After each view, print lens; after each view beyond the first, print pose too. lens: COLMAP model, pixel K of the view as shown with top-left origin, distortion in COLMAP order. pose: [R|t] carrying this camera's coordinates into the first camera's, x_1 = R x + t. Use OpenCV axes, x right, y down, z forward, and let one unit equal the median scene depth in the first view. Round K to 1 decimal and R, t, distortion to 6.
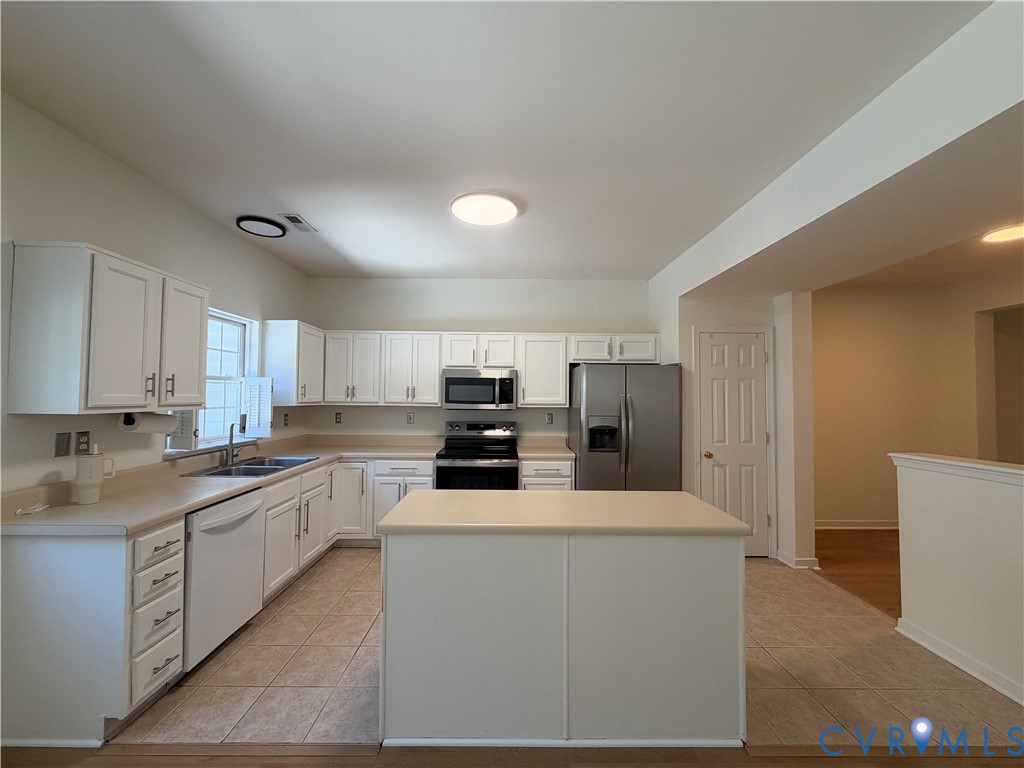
lens RADIAL K [[405.5, 0, 508.3], [0, 405.5, 383.3], [0, 0, 1]] dist [0.000242, -0.000409]
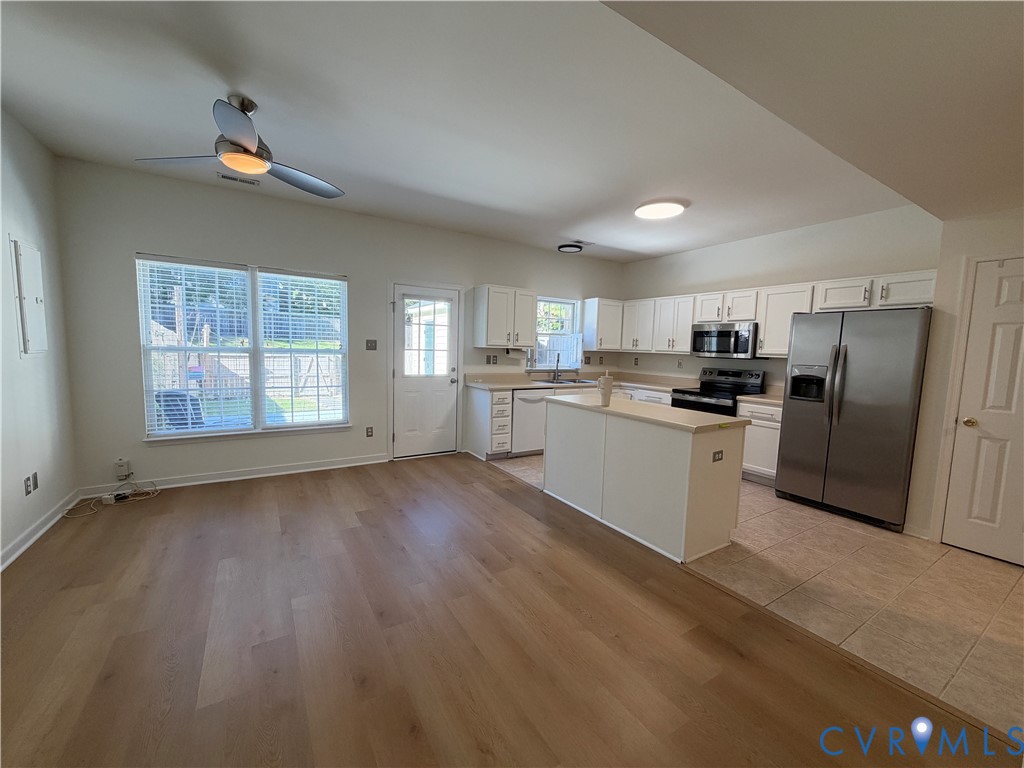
lens RADIAL K [[405.5, 0, 511.8], [0, 405.5, 377.5], [0, 0, 1]] dist [0.000242, -0.000409]
pose [[0.526323, 0.070231, -0.847379, 0.841715], [0.002783, 0.996435, 0.084313, 0.028647], [0.850280, -0.046735, 0.524251, -0.186086]]
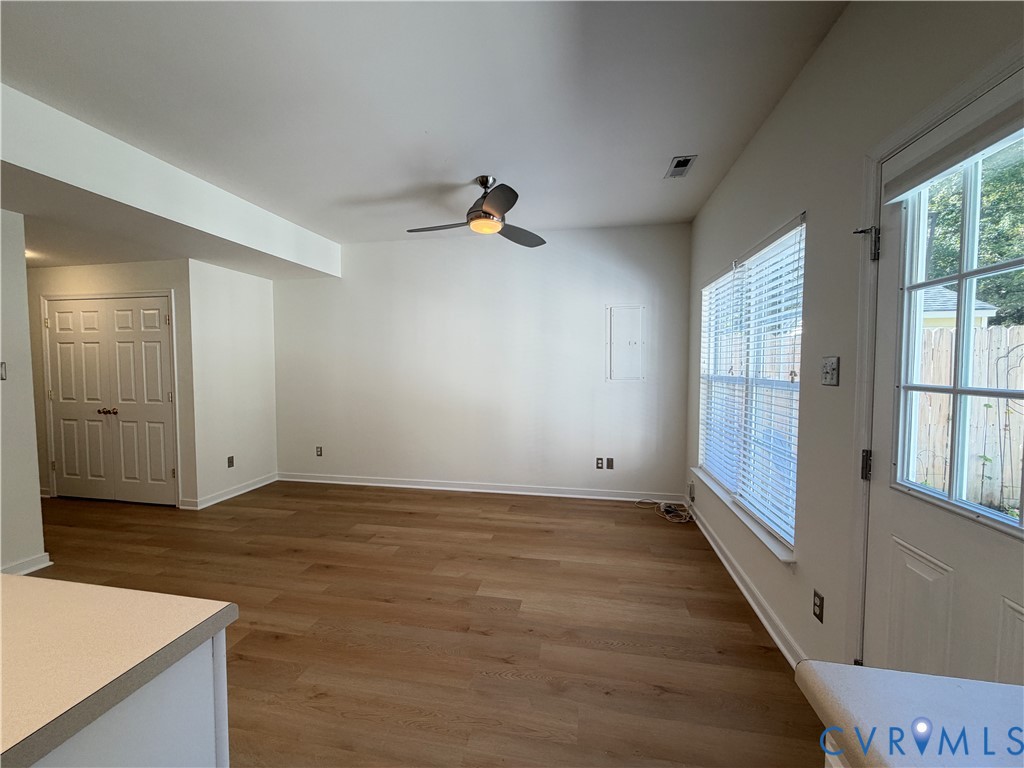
lens RADIAL K [[405.5, 0, 507.6], [0, 405.5, 384.2], [0, 0, 1]] dist [0.000242, -0.000409]
pose [[-0.980159, -0.017068, 0.197478, -0.432420], [-0.013939, 0.999755, 0.017223, 0.045716], [-0.197723, 0.014129, -0.980156, 0.808424]]
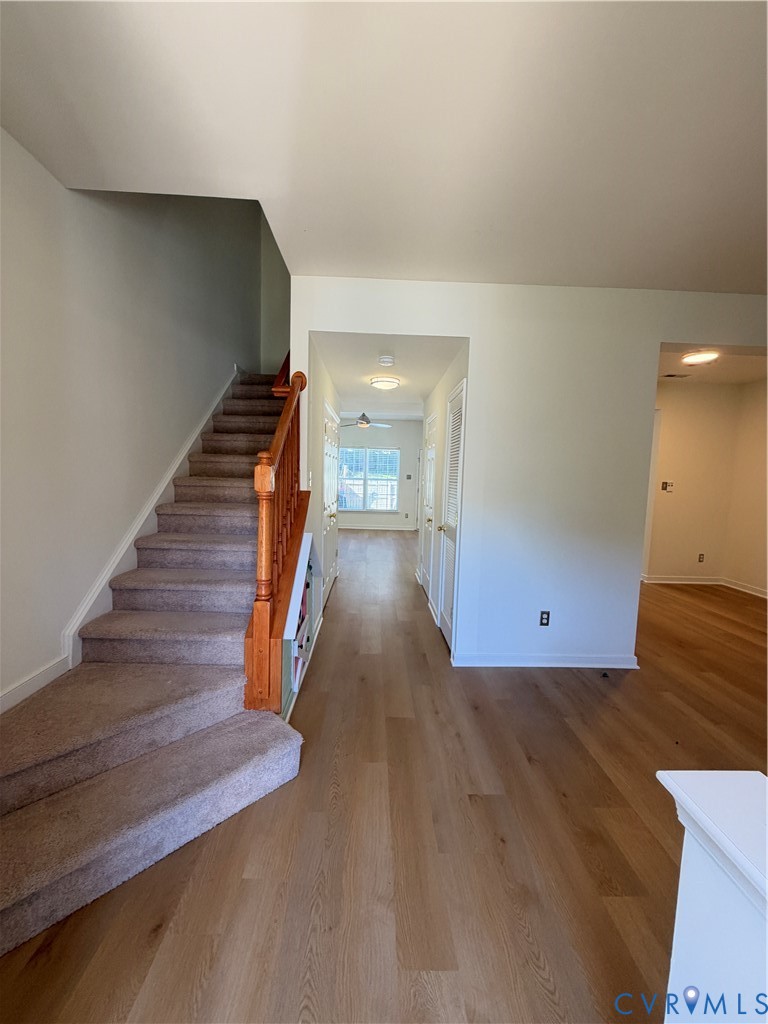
lens RADIAL K [[405.5, 0, 383.9], [0, 405.5, 509.8], [0, 0, 1]] dist [0.000242, -0.000409]
pose [[0.031303, 0.086735, -0.995740, 2.541024], [-0.004925, 0.996229, 0.086622, 0.015174], [0.999498, 0.002192, 0.031612, -0.151666]]
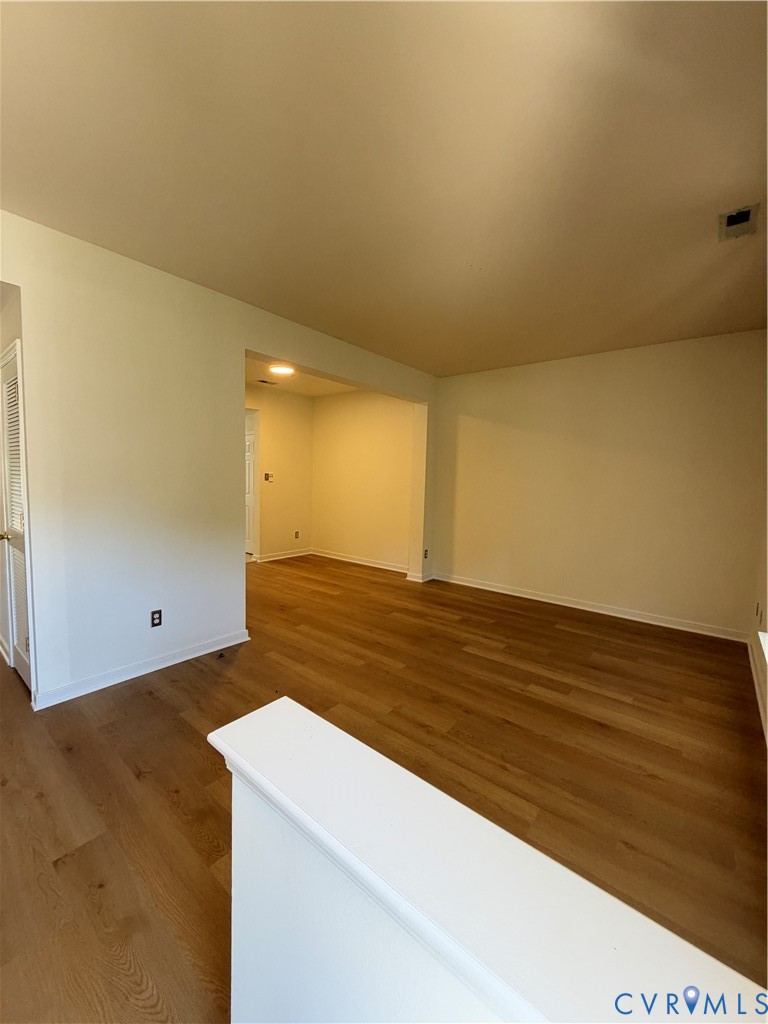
lens RADIAL K [[405.5, 0, 380.7], [0, 405.5, 509.4], [0, 0, 1]] dist [0.000242, -0.000409]
pose [[0.772721, 0.068012, -0.631092, 2.567605], [-0.008652, 0.995279, 0.096666, 0.019533], [0.634687, -0.069236, 0.769662, -0.089535]]
